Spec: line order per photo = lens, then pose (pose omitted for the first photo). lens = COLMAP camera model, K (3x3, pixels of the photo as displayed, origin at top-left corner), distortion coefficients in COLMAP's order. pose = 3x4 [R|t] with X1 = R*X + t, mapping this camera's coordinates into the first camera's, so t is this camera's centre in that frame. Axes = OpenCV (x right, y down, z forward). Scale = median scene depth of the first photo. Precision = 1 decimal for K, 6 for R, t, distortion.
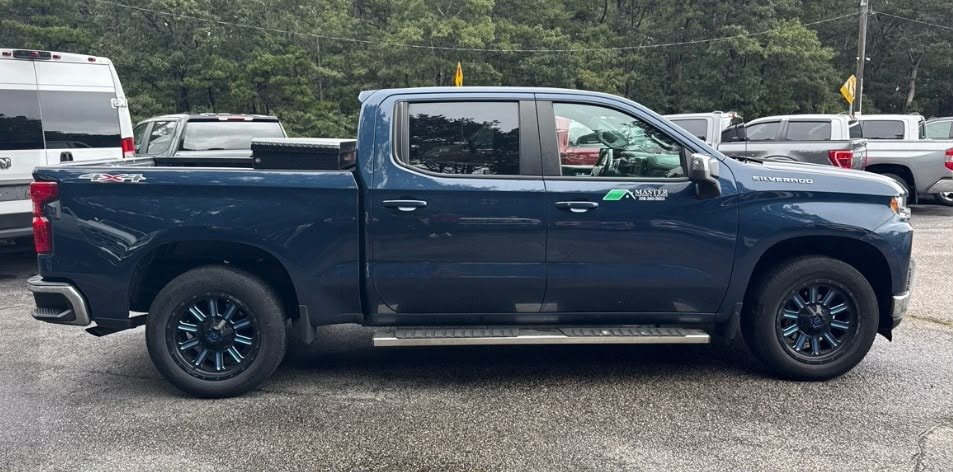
lens RADIAL K [[711.6, 0, 477.6], [0, 711.6, 233.4], [0, 0, 1]] dist [0.037125, -0.026153]
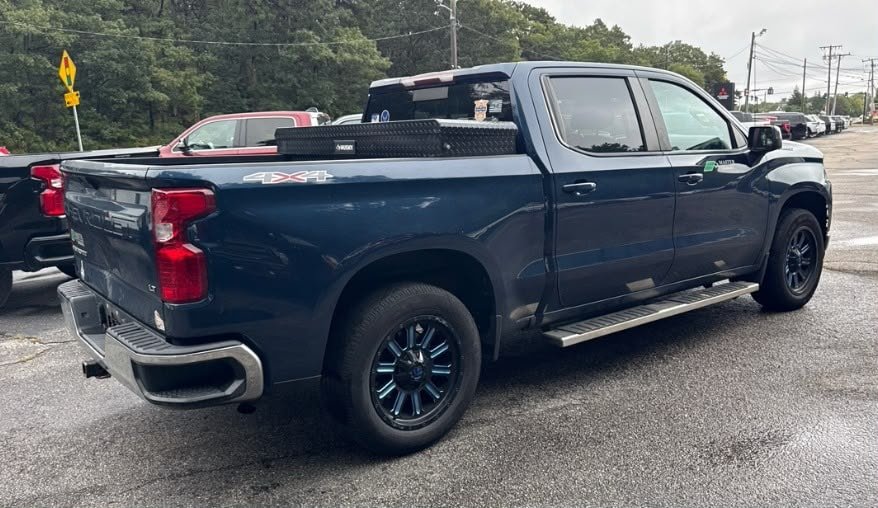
lens RADIAL K [[713.9, 0, 438.3], [0, 713.9, 258.7], [0, 0, 1]] dist [0.047880, -0.043079]
pose [[0.808105, -0.120404, 0.576602, -0.188875], [0.107154, 0.992602, 0.057097, -0.005208], [-0.579210, 0.015645, 0.815028, 0.084000]]
